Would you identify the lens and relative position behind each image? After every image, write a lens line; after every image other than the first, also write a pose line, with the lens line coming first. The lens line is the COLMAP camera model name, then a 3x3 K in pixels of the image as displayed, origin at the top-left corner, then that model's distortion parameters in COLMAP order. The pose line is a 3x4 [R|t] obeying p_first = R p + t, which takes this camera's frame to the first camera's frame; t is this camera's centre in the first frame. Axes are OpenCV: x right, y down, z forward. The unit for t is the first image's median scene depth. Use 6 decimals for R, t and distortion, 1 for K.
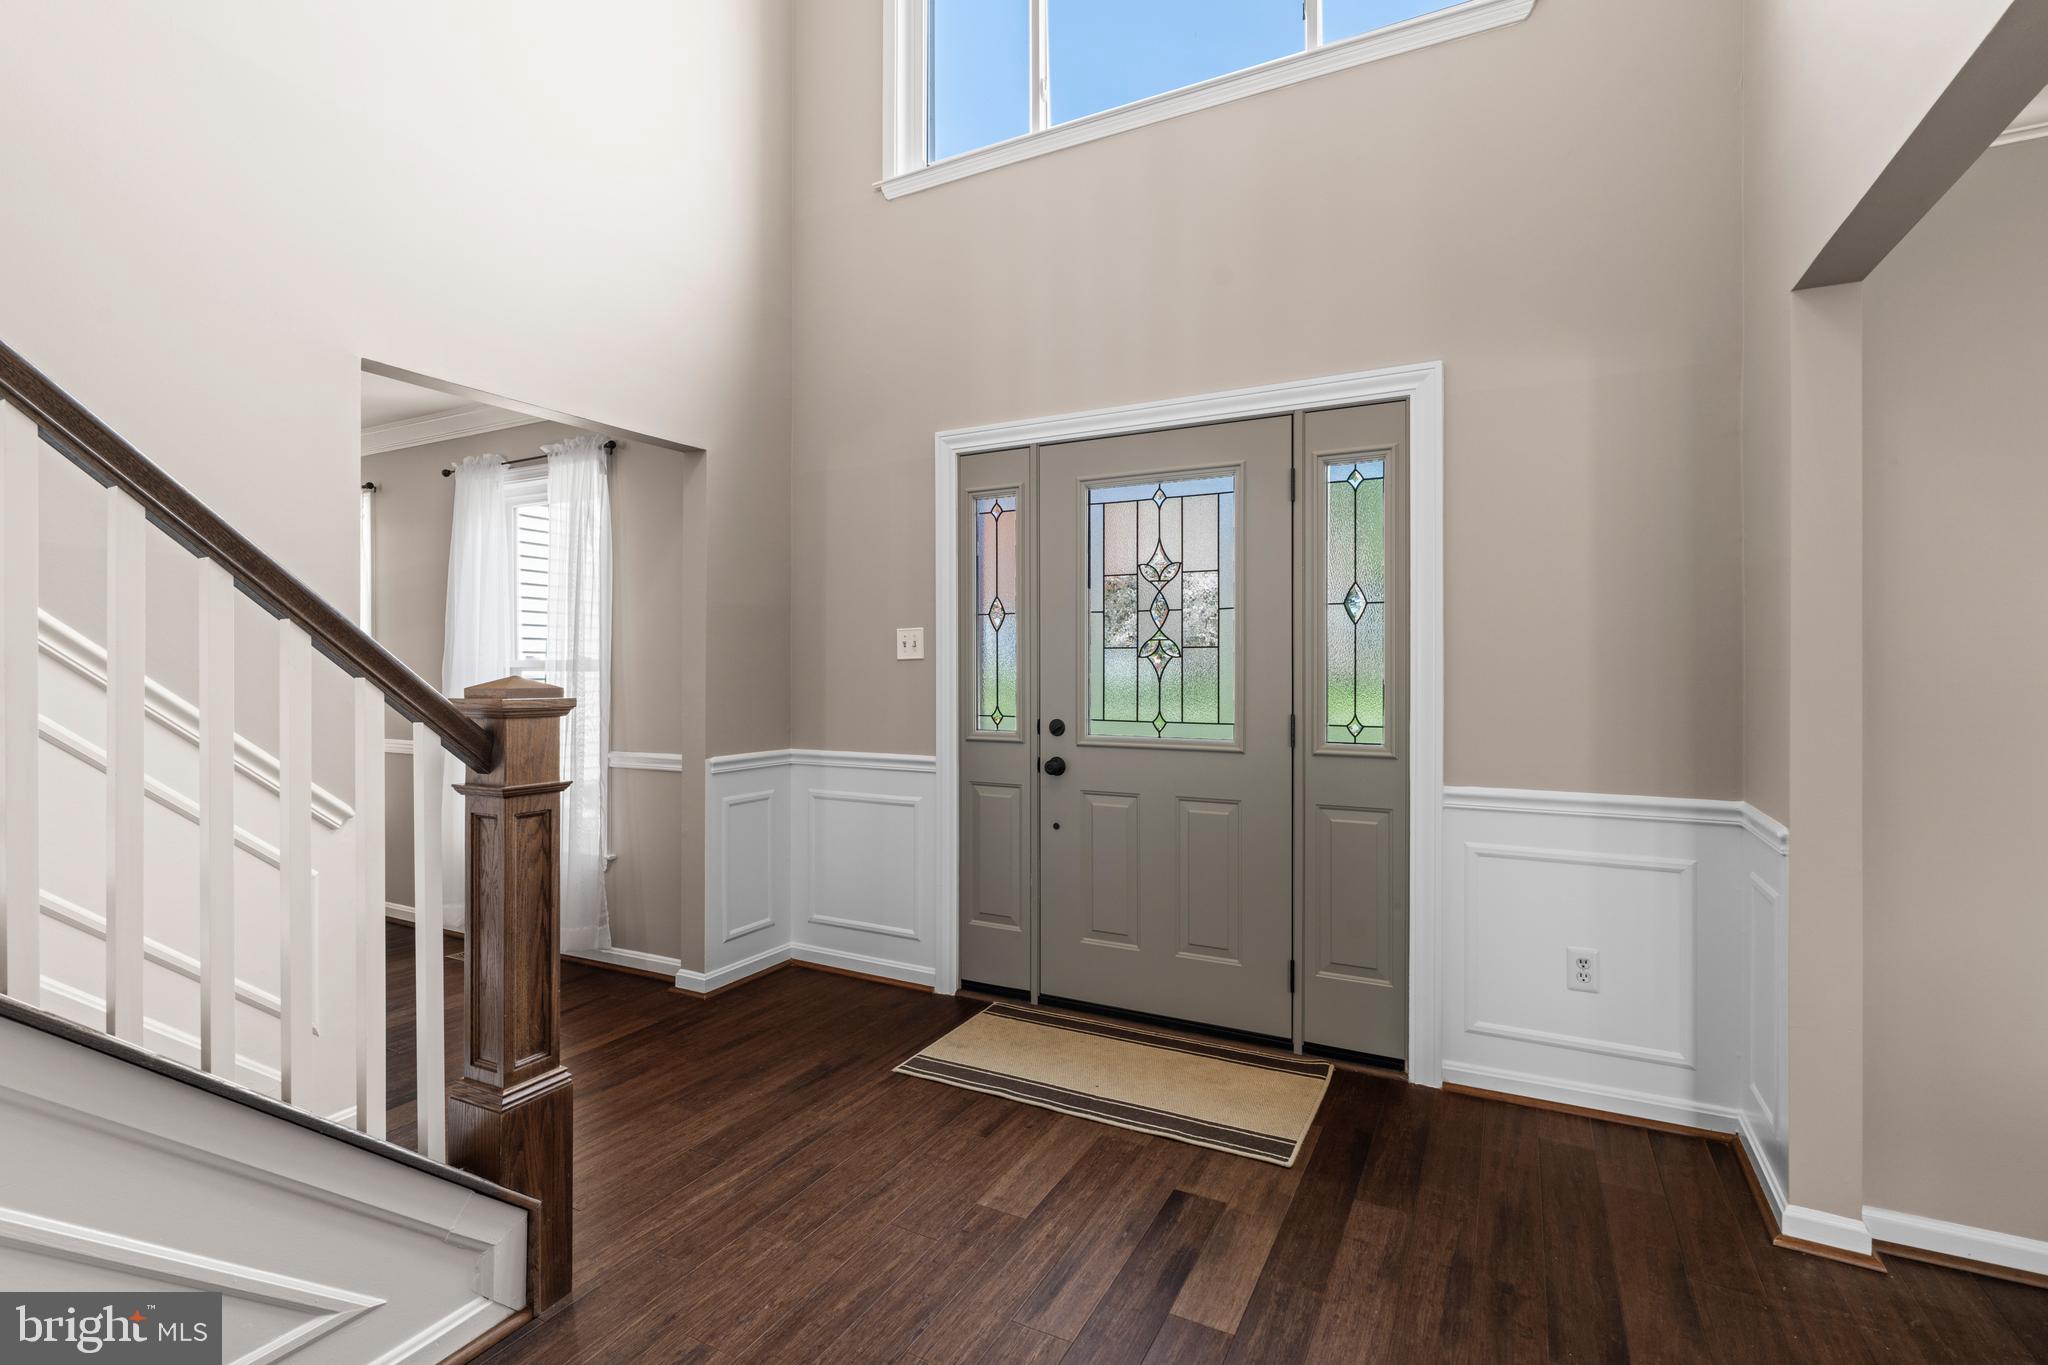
lens RADIAL K [[931.5, 0, 1022.9], [0, 931.5, 675.3], [0, 0, 1]] dist [0.000890, 0.000910]
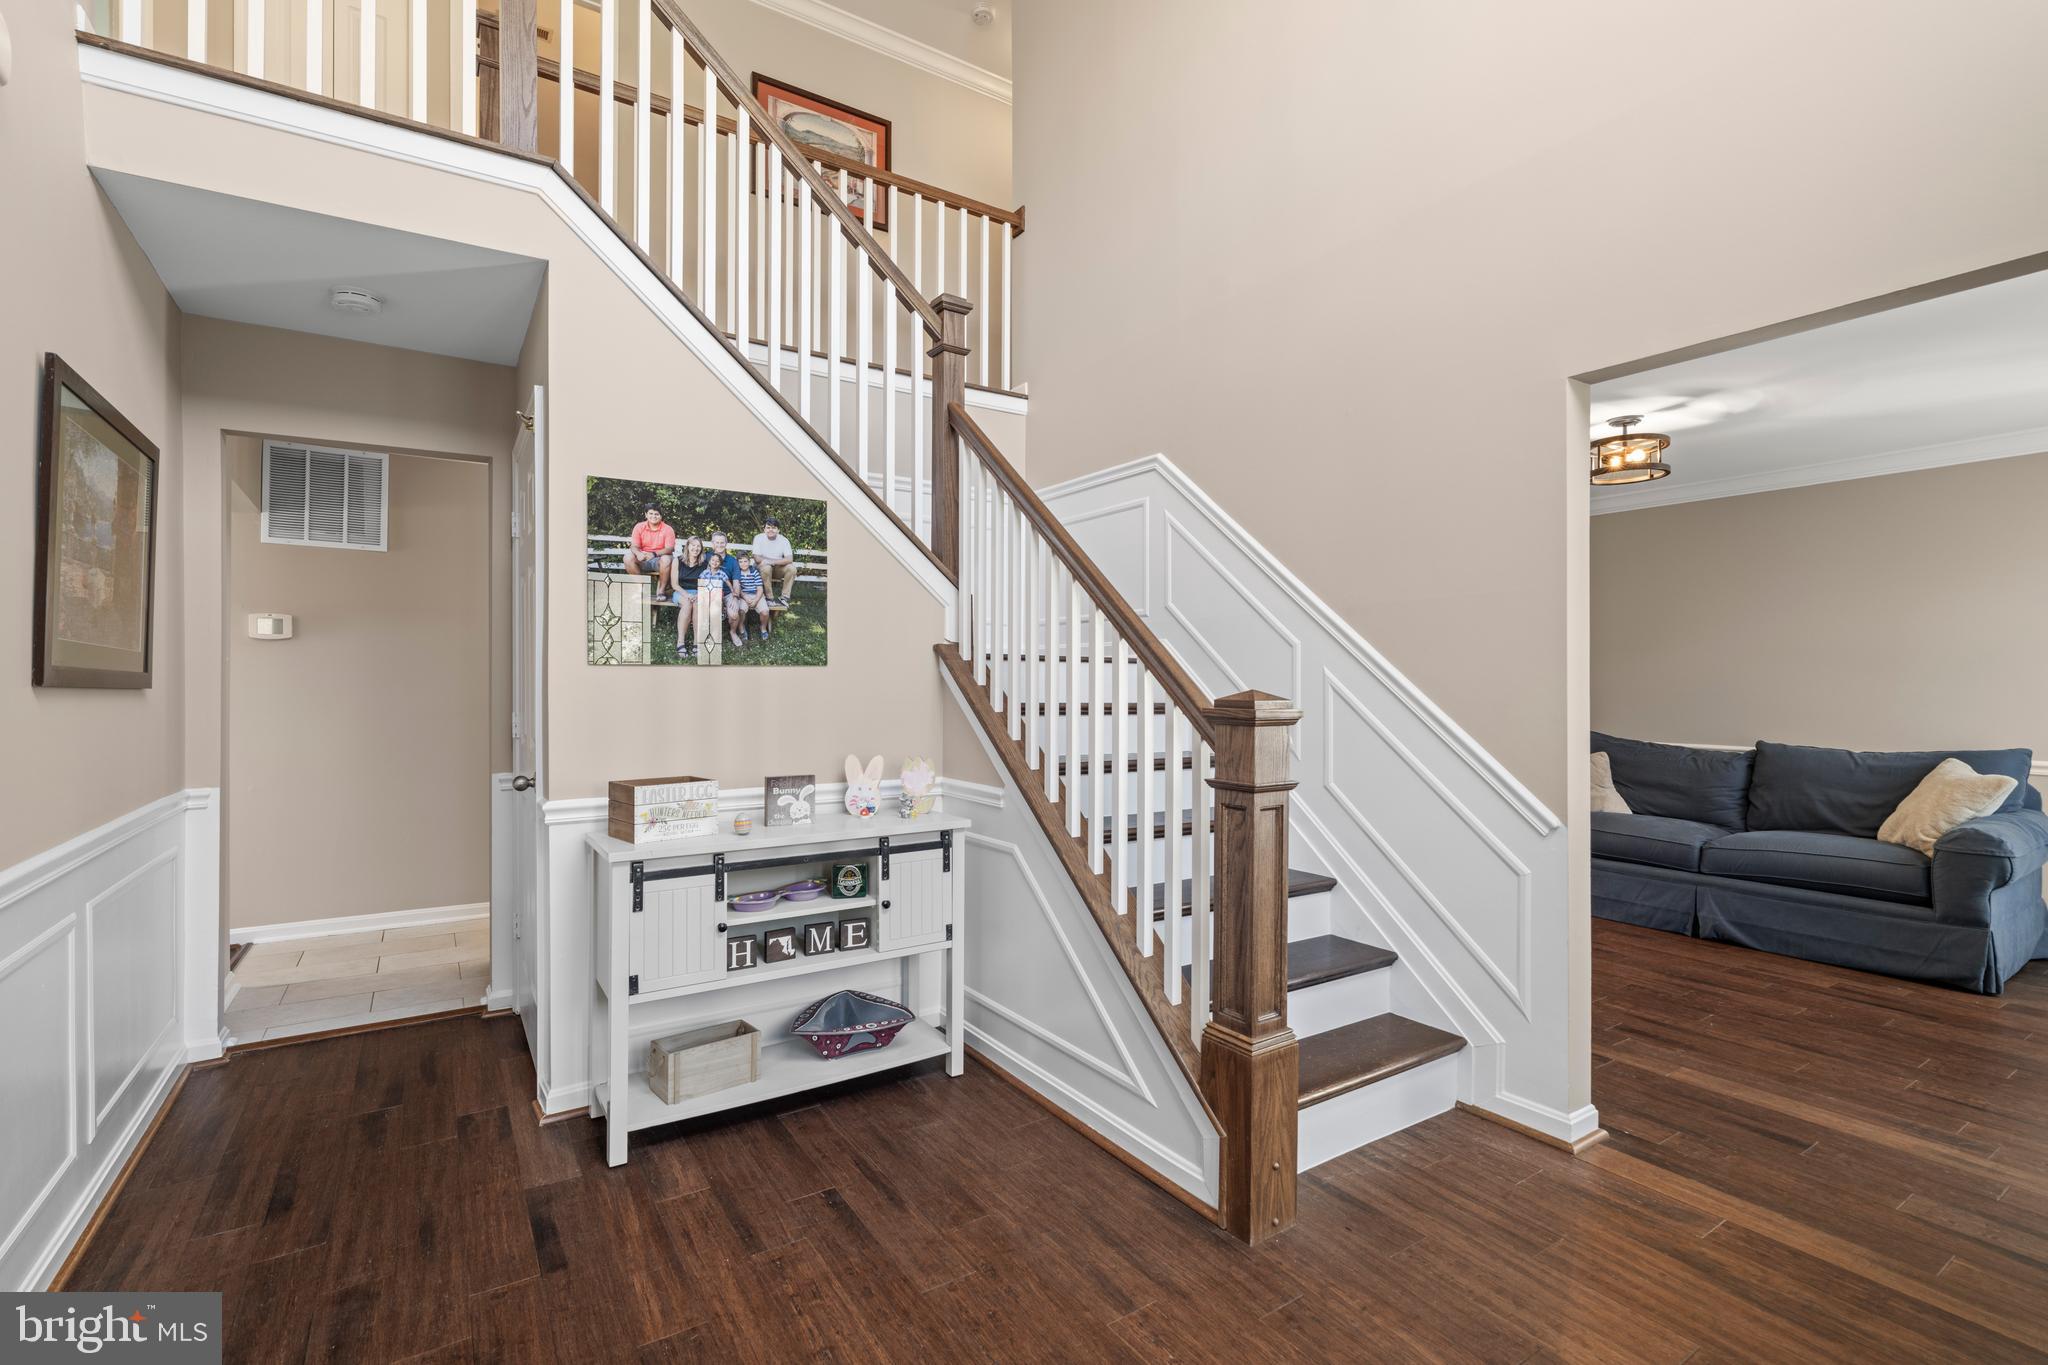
lens RADIAL K [[931.5, 0, 1020.0], [0, 931.5, 688.5], [0, 0, 1]] dist [0.000890, 0.000910]
pose [[-0.488738, -0.001807, -0.872429, 0.646176], [-0.008663, 0.999959, 0.002782, -0.002381], [0.872388, 0.008918, -0.488733, 1.355871]]
